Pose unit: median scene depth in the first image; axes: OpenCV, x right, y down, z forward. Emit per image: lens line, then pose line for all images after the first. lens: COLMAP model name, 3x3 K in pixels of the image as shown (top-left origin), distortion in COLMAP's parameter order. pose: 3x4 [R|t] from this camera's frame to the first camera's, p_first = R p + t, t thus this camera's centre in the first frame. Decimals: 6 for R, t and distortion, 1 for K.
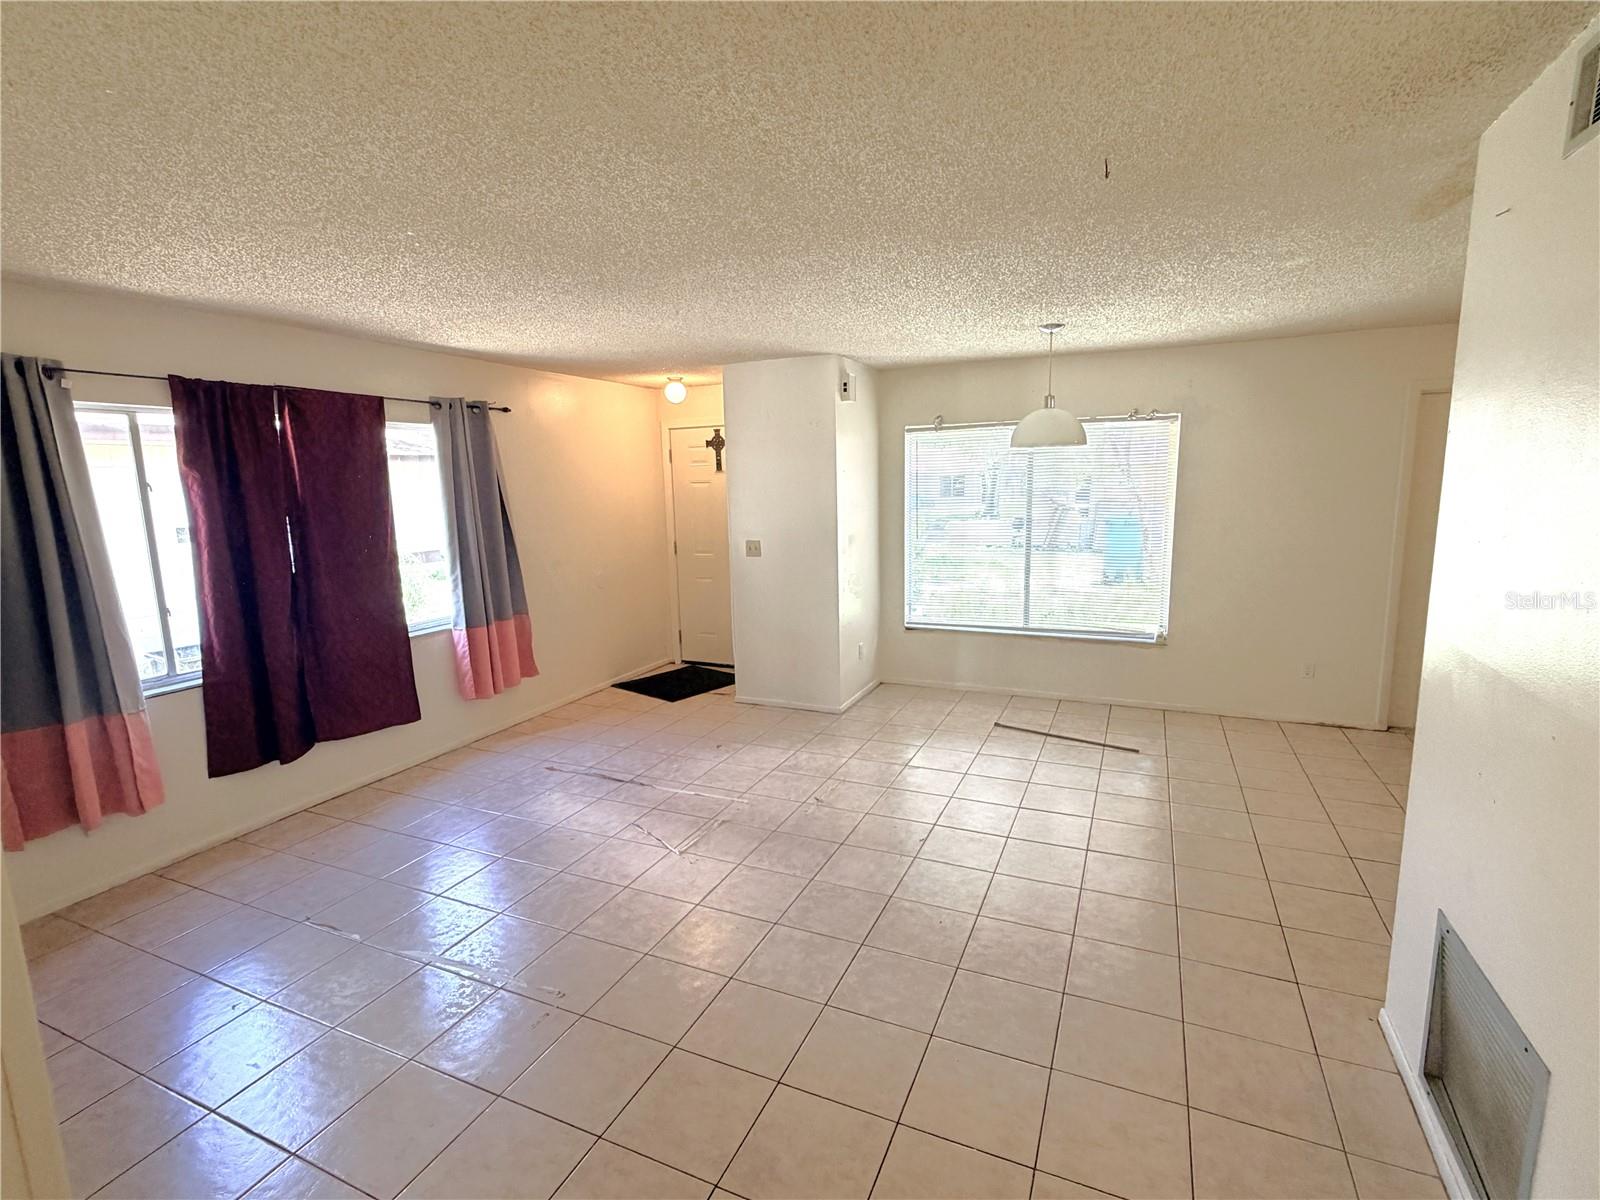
lens RADIAL K [[774.0, 0, 799.4], [0, 774.0, 603.7], [0, 0, 1]] dist [0.000869, 0.000138]
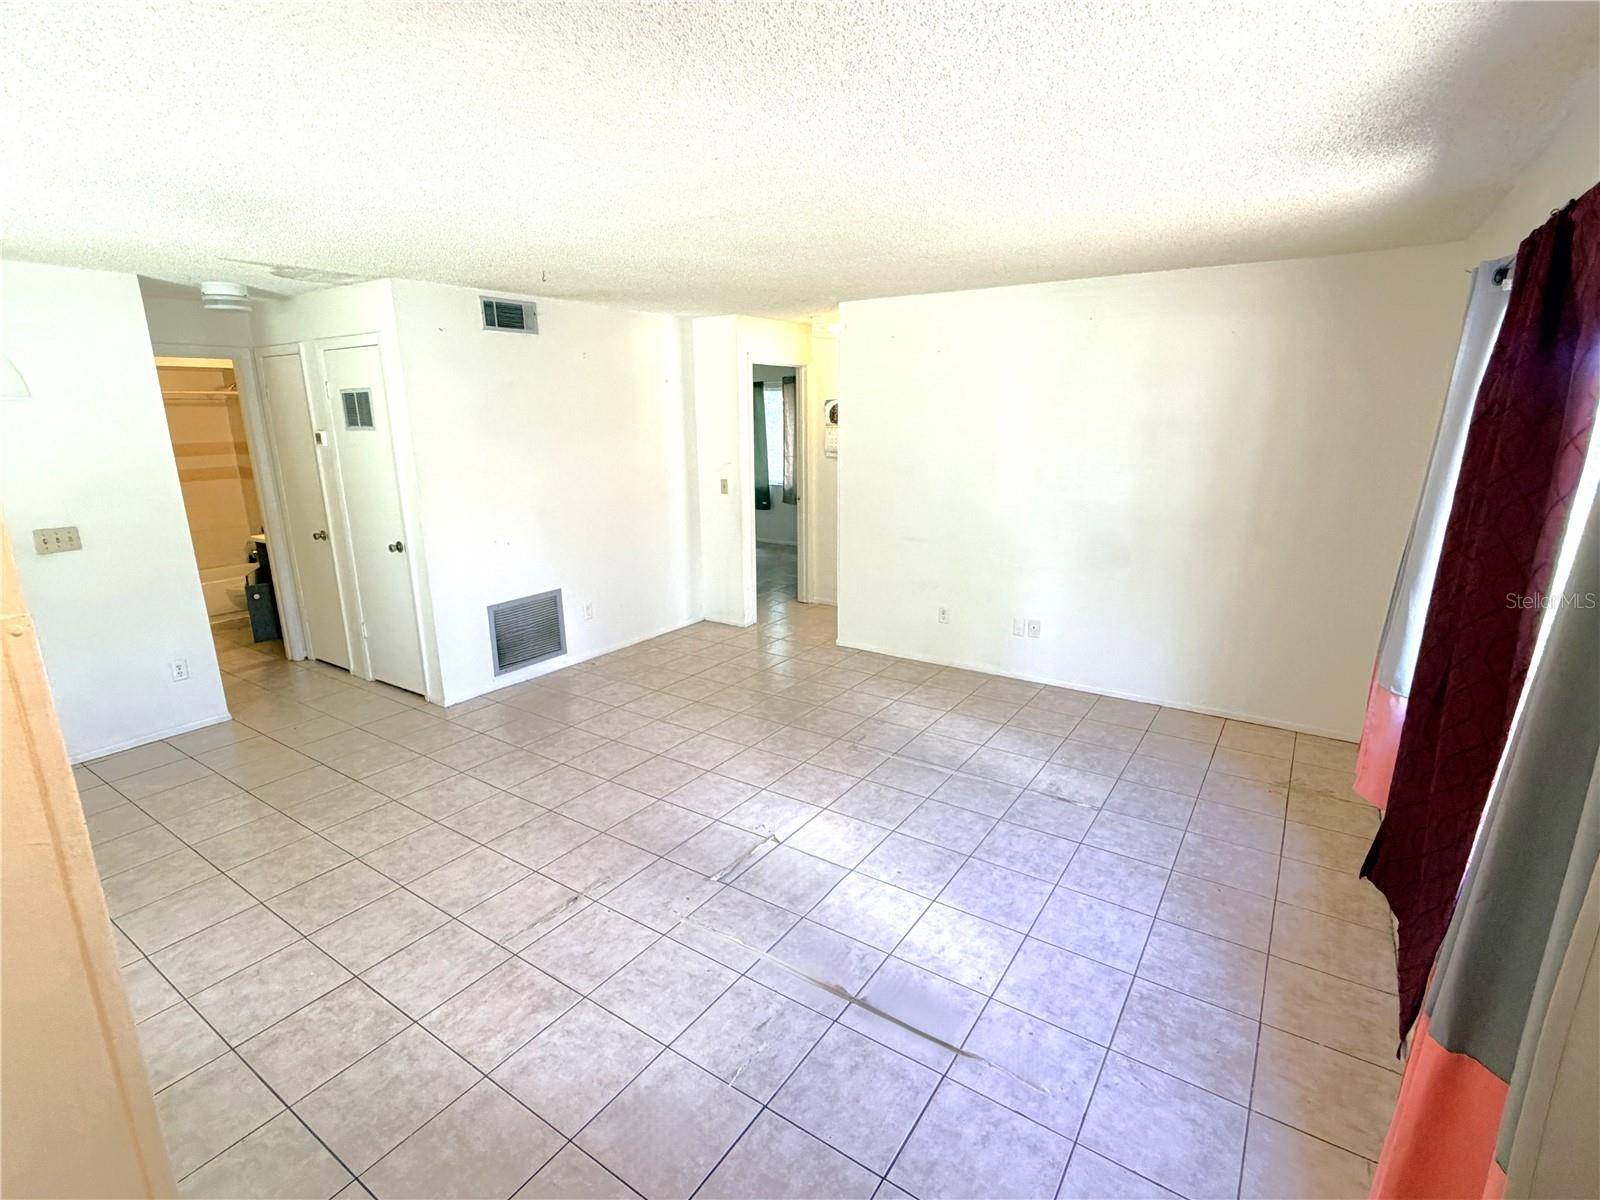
lens RADIAL K [[774.0, 0, 798.3], [0, 774.0, 597.8], [0, 0, 1]] dist [0.000869, 0.000138]
pose [[-0.984850, -0.005682, 0.173313, -0.271890], [0.062072, 0.921684, 0.382944, -0.237834], [-0.161916, 0.387901, -0.907368, 1.367789]]
